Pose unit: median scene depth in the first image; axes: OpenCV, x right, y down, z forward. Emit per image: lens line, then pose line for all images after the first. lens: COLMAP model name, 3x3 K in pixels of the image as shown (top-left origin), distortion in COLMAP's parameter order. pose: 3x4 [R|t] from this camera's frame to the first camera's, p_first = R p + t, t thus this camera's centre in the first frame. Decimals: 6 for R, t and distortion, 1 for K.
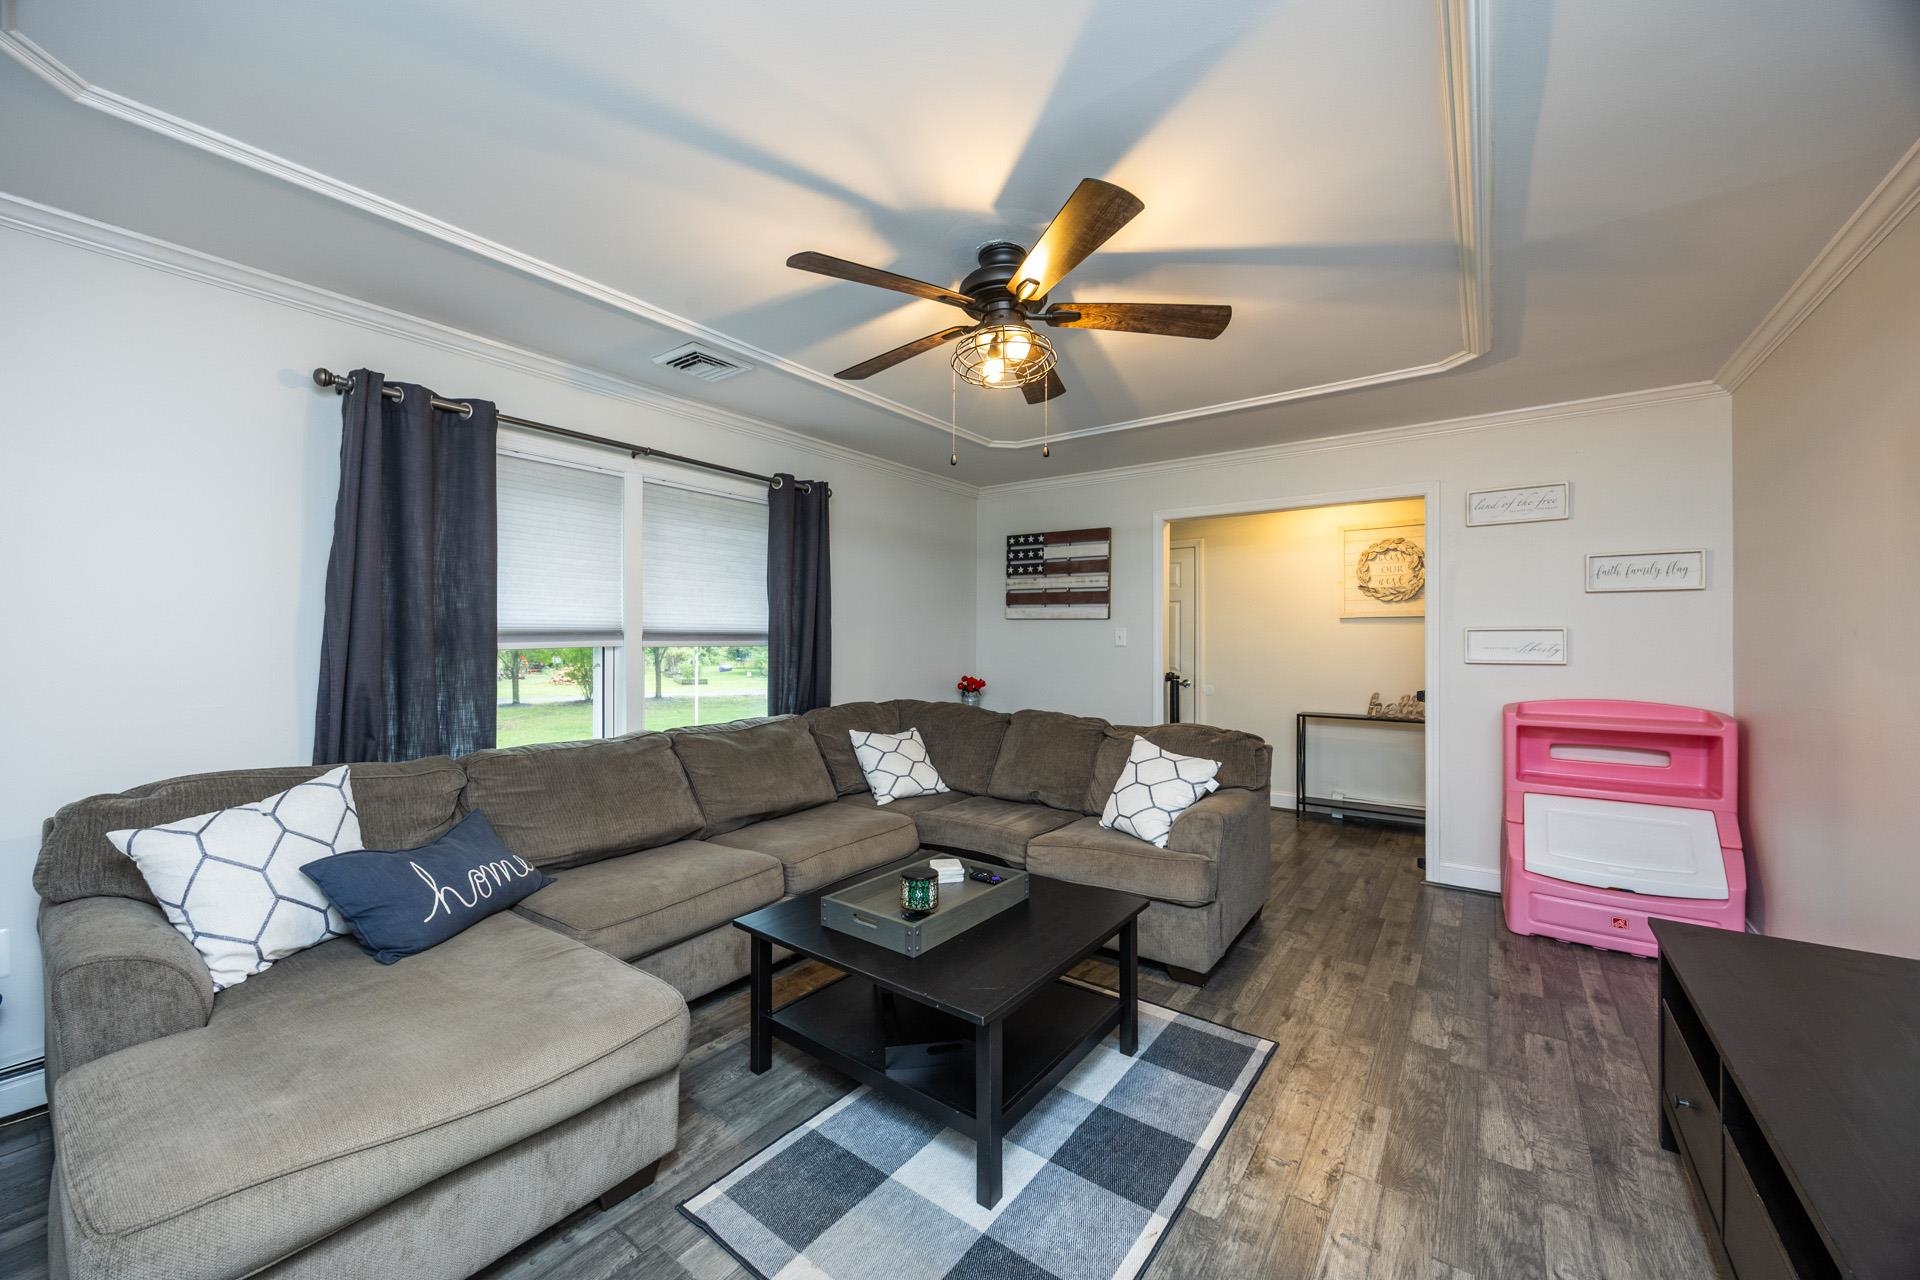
lens RADIAL K [[729.4, 0, 962.3], [0, 729.4, 639.3], [0, 0, 1]] dist [-0.002437, -0.000353]
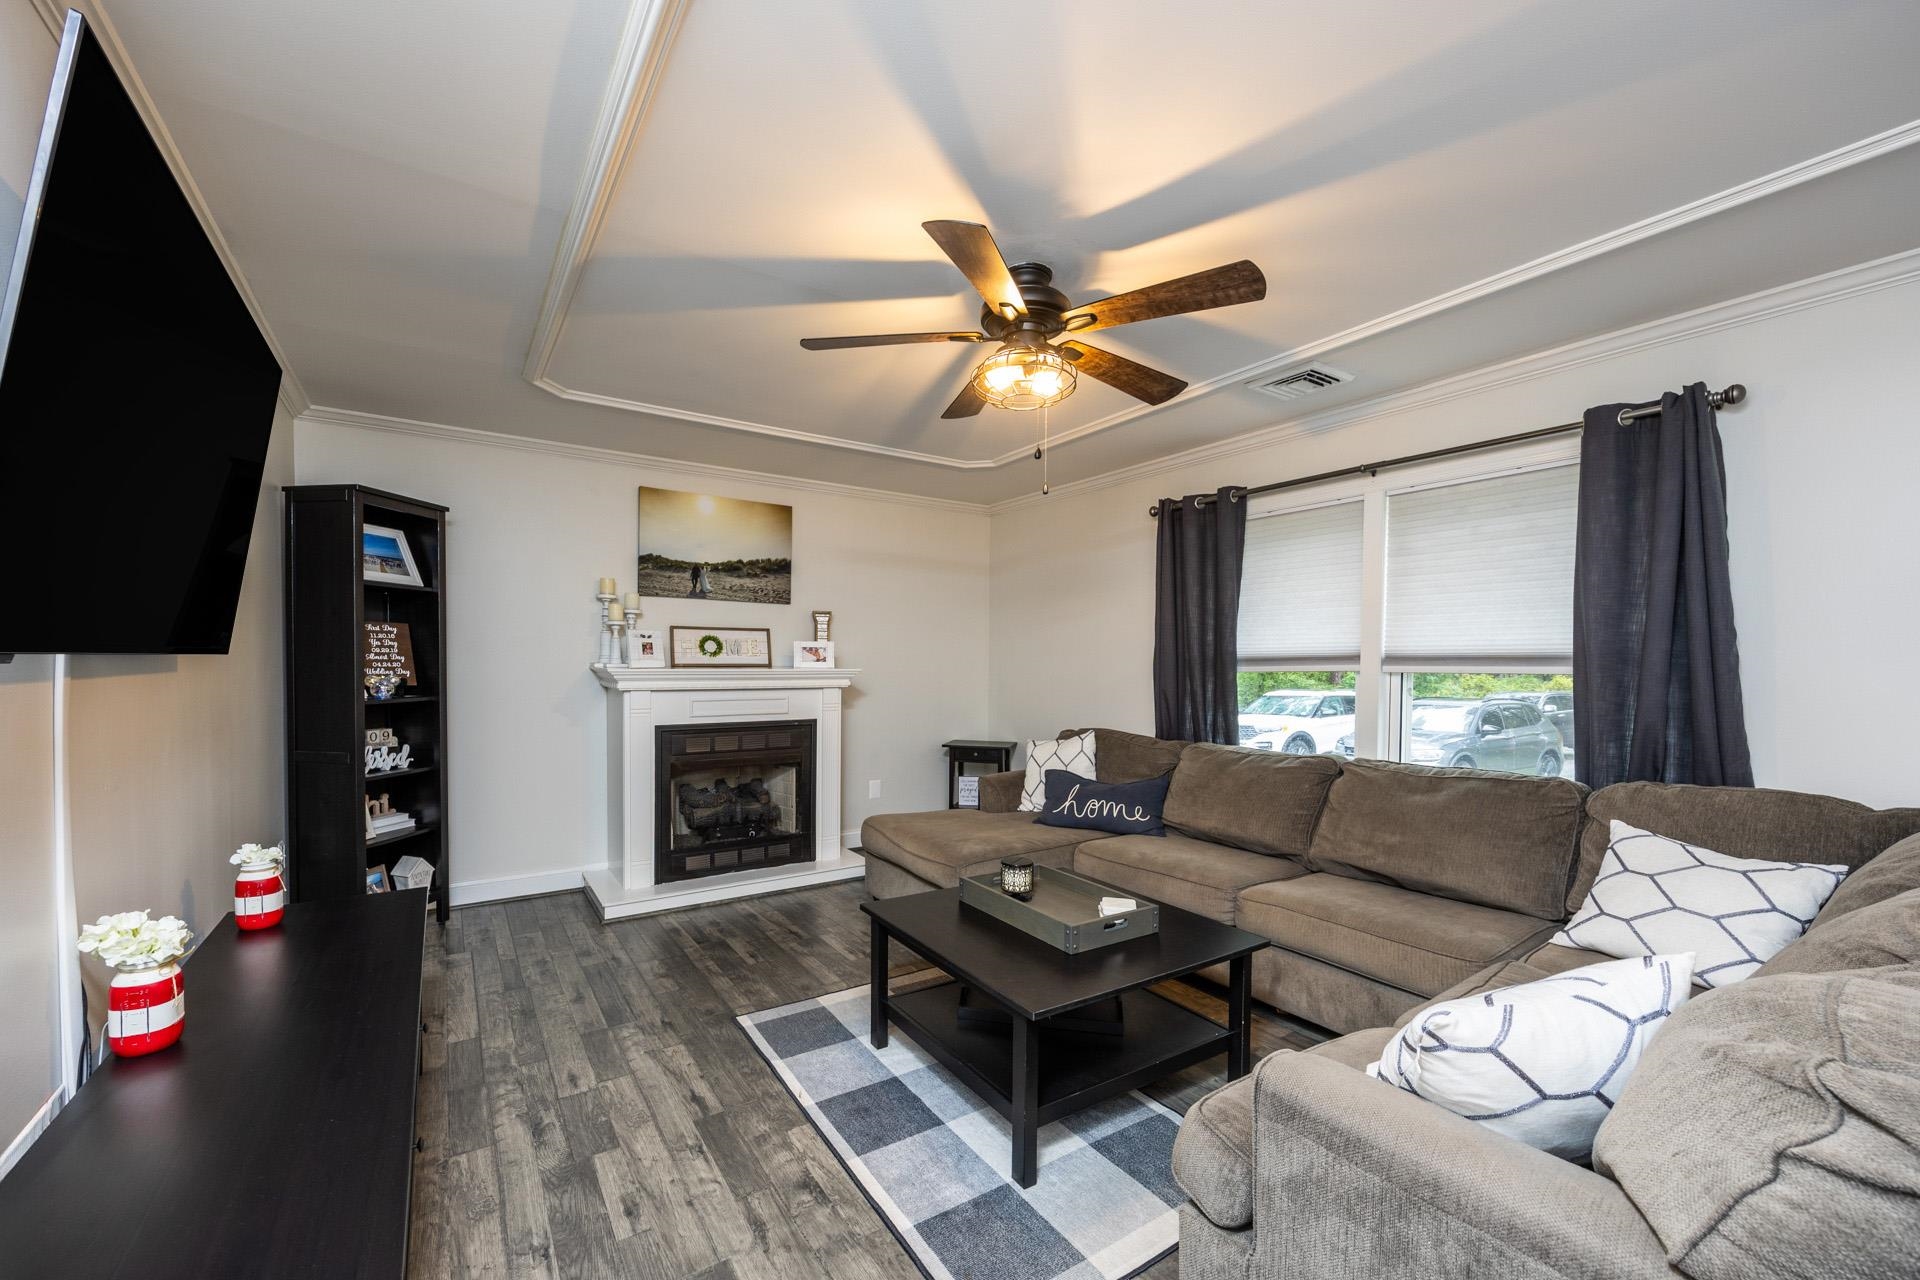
lens RADIAL K [[744.1, 0, 923.2], [0, 744.1, 677.5], [0, 0, 1]] dist [-0.001119, 0.000002]
pose [[-0.364009, 0.017210, -0.931236, 0.602244], [-0.003994, 0.999791, 0.020038, 0.000205], [0.931387, 0.011013, -0.363865, 0.703568]]
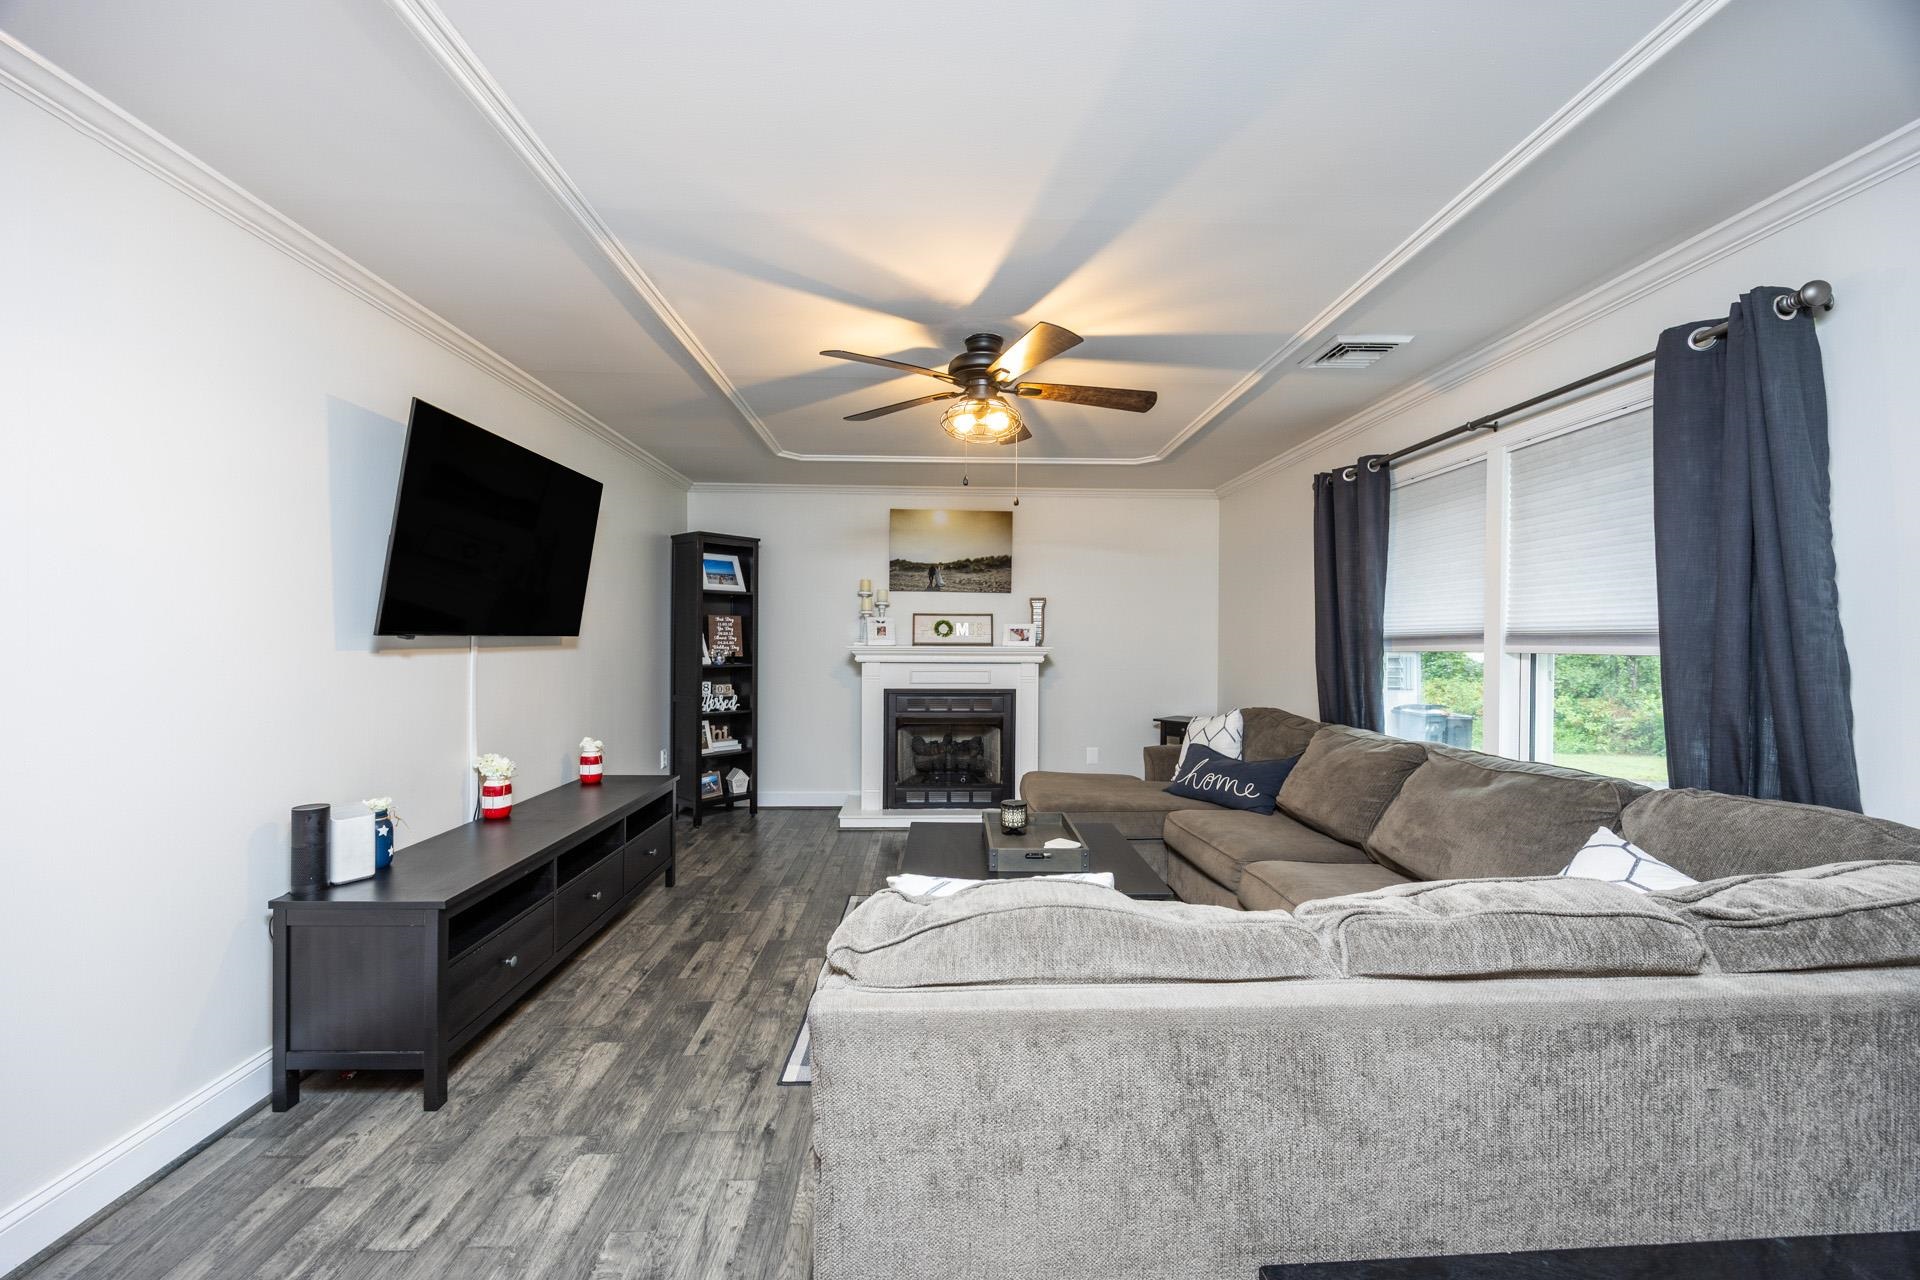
lens RADIAL K [[729.4, 0, 962.3], [0, 729.4, 639.3], [0, 0, 1]] dist [-0.002437, -0.000353]
pose [[-0.786670, -0.005834, -0.617346, 0.496829], [-0.004956, 0.999983, -0.003135, 0.001101], [0.617354, 0.000593, -0.786686, 1.128108]]
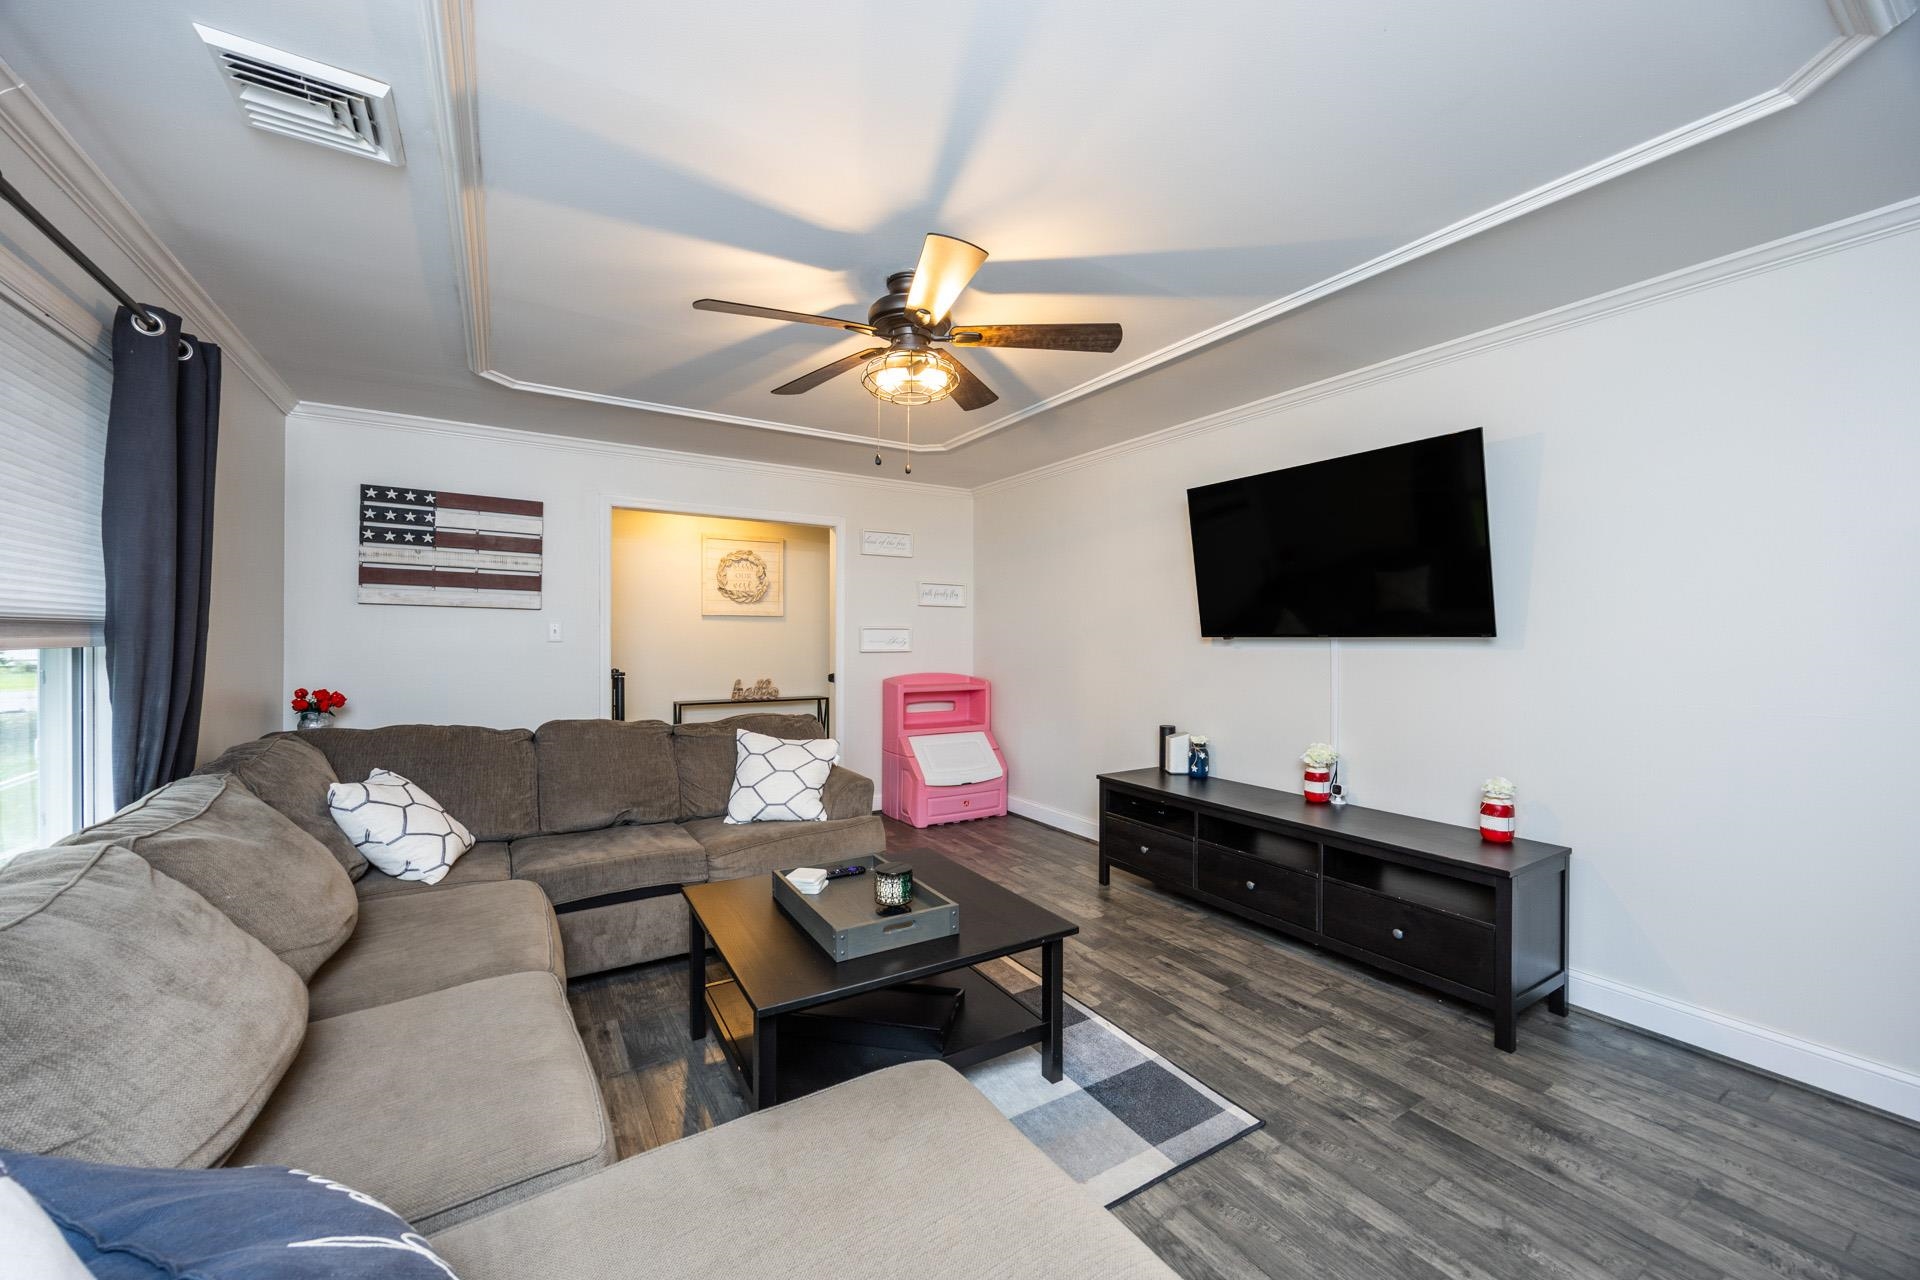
lens RADIAL K [[729.4, 0, 962.3], [0, 729.4, 639.3], [0, 0, 1]] dist [-0.002437, -0.000353]
pose [[0.373378, -0.003500, 0.927673, -0.522060], [-0.004849, 0.999972, 0.005724, -0.000702], [-0.927667, -0.006636, 0.373350, 0.293781]]
